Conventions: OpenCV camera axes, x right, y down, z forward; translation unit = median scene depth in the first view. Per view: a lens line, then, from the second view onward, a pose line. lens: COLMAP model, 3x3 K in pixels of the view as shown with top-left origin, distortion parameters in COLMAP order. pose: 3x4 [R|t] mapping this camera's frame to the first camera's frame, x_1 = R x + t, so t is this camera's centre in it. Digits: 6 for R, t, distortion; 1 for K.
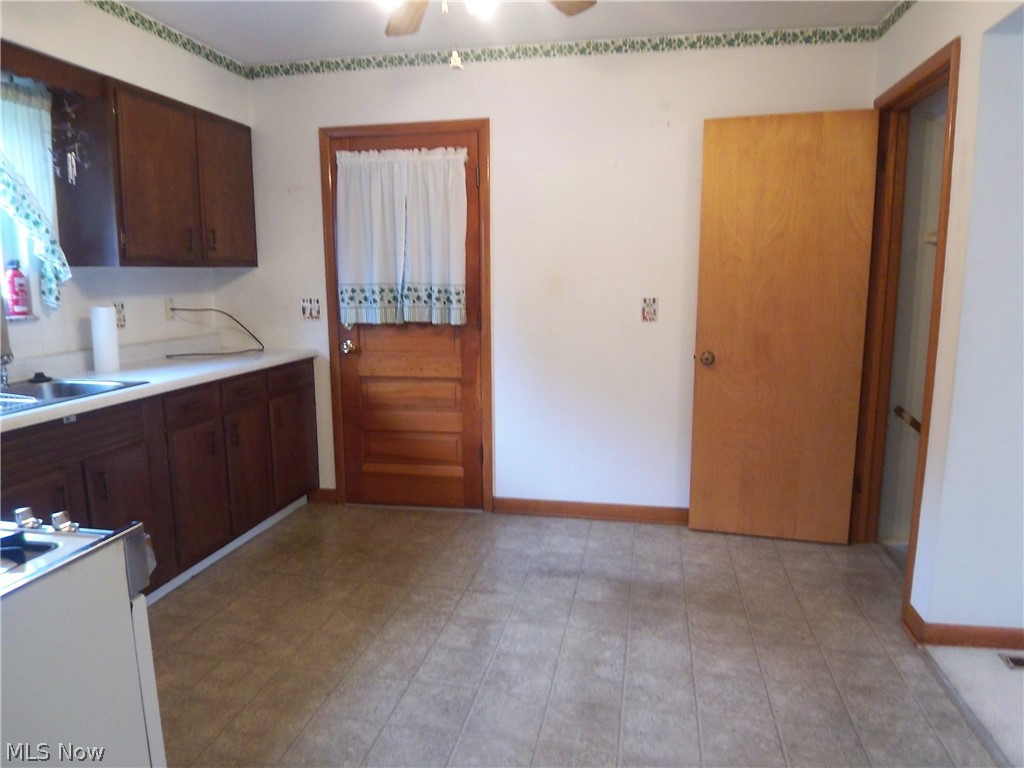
lens RADIAL K [[689.5, 0, 514.7], [0, 689.5, 394.3], [0, 0, 1]] dist [-0.008764, -0.043378]
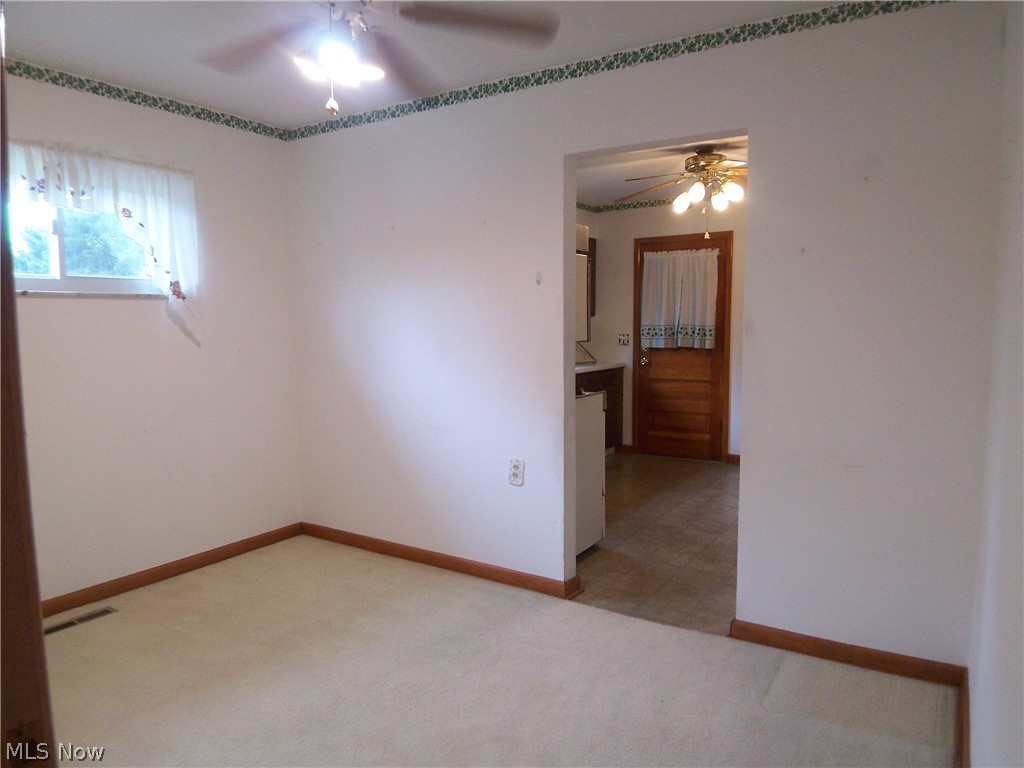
lens RADIAL K [[689.5, 0, 514.7], [0, 689.5, 394.3], [0, 0, 1]] dist [-0.008764, -0.043378]
pose [[0.929458, 0.034847, -0.367279, 0.098813], [-0.057039, 0.997132, -0.049740, 0.123311], [0.364493, 0.067180, 0.928780, -0.751717]]
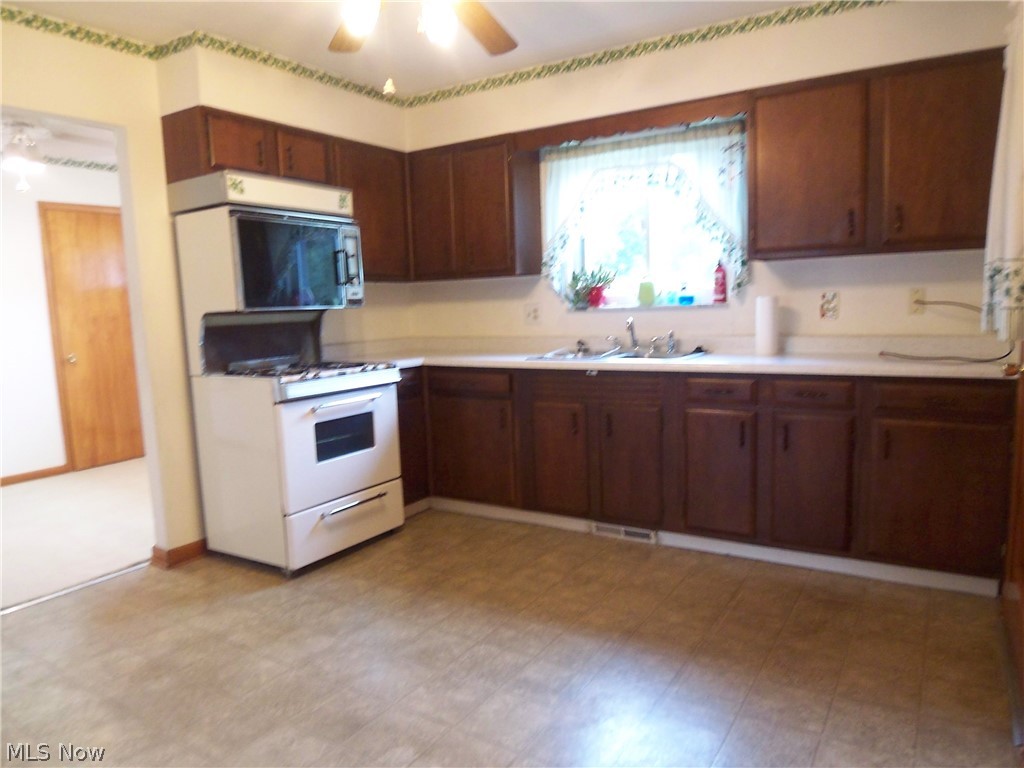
lens RADIAL K [[689.5, 0, 514.7], [0, 689.5, 394.3], [0, 0, 1]] dist [-0.008764, -0.043378]
pose [[-0.360695, 0.139356, -0.922214, 0.482275], [-0.119750, 0.973672, 0.193968, -0.114172], [0.924964, 0.180399, -0.334511, 0.825267]]
